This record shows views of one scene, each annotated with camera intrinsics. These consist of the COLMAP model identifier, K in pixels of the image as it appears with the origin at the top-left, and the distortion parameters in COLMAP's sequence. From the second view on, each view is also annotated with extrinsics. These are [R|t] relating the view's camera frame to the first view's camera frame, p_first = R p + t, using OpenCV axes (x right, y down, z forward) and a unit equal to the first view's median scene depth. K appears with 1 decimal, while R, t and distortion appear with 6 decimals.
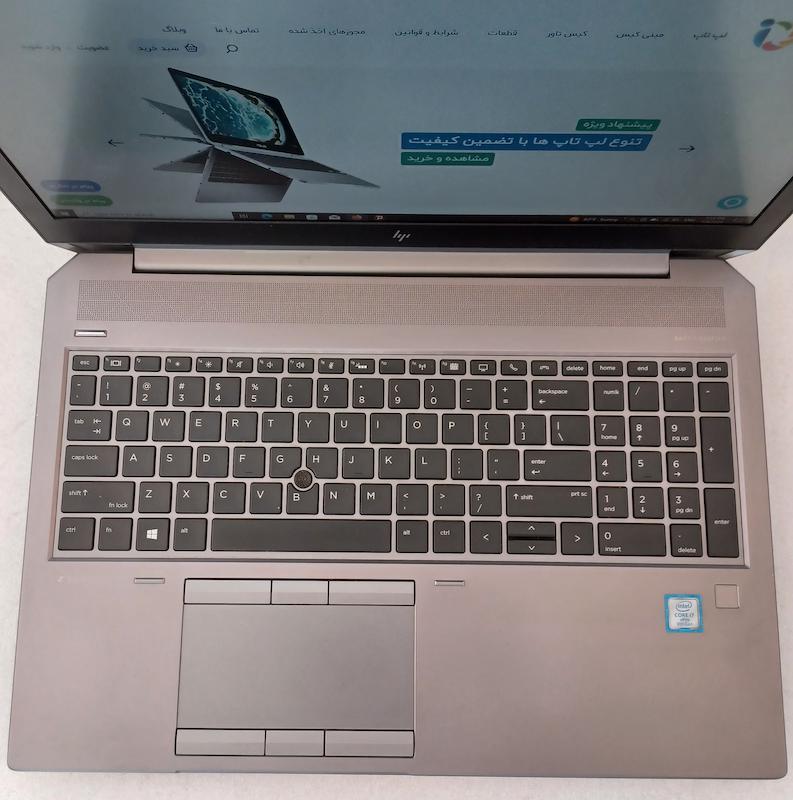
lens RADIAL K [[882.5, 0, 372.5], [0, 882.5, 400.2], [0, 0, 1]] dist [0.051521, -0.148864]
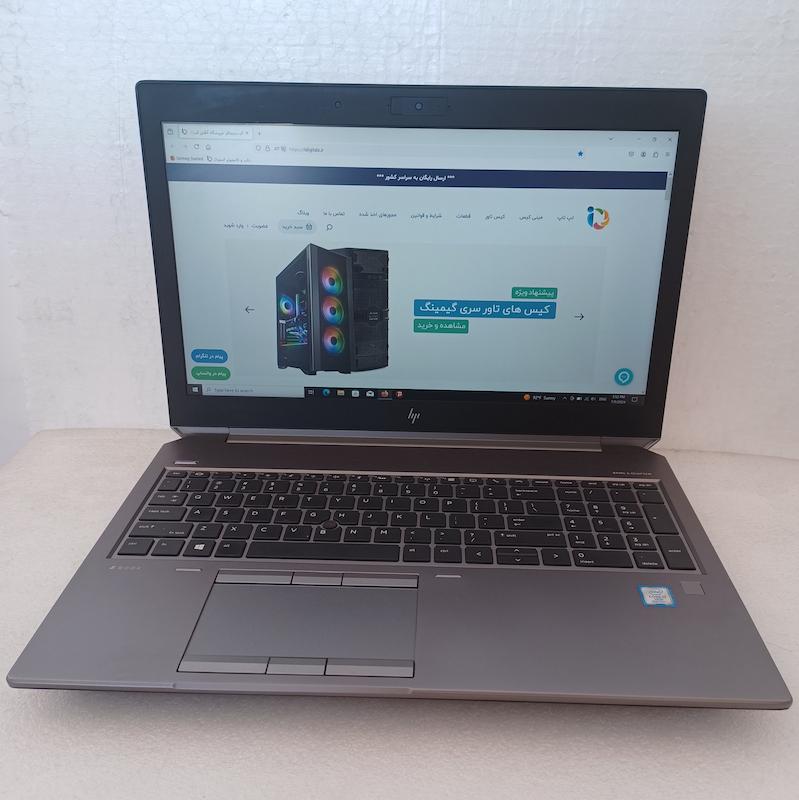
lens RADIAL K [[887.0, 0, 399.5], [0, 887.0, 400.0], [0, 0, 1]] dist [0.005327, -0.023570]
pose [[0.999125, 0.034327, -0.023899, 0.044497], [-0.038177, 0.514968, -0.856359, 1.112451], [-0.017089, 0.856522, 0.515828, 0.217556]]
